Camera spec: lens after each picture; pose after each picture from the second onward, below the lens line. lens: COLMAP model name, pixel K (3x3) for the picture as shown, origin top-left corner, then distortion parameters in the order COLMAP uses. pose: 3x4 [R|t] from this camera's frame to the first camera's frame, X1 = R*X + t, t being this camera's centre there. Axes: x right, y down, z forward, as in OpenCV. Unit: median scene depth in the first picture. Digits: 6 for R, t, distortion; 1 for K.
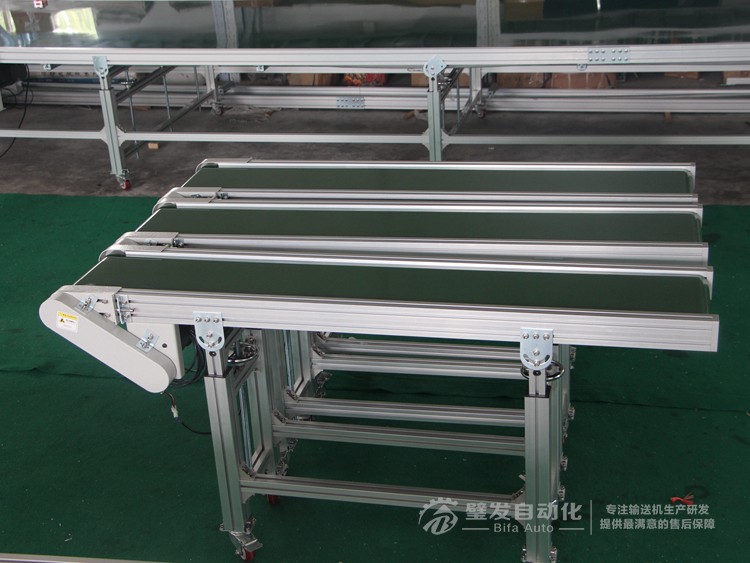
lens RADIAL K [[1169.0, 0, 375.1], [0, 1169.0, 282.9], [0, 0, 1]] dist [0.030495, 0.000000]
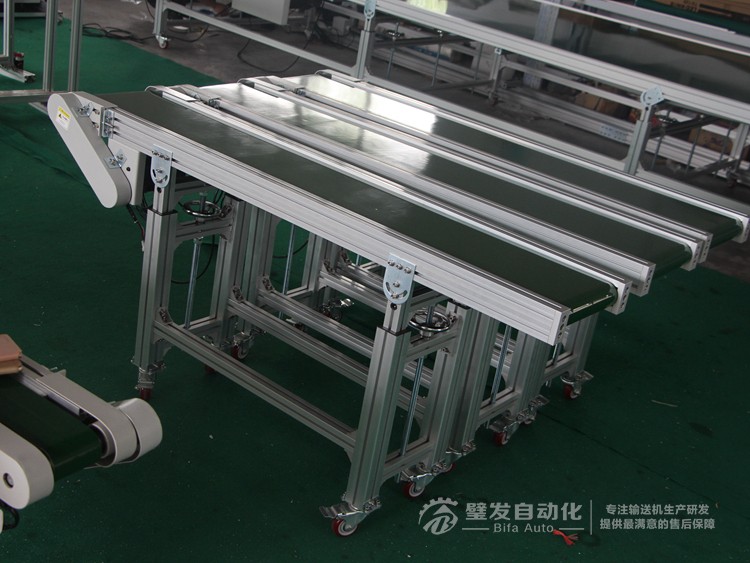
lens RADIAL K [[1110.9, 0, 376.0], [0, 1110.9, 280.2], [0, 0, 1]] dist [0.035388, 0.000000]
pose [[0.869493, 0.362431, -0.335598, 0.394166], [-0.376761, 0.926002, 0.023900, 0.038129], [0.319426, 0.105659, 0.941702, 0.125973]]
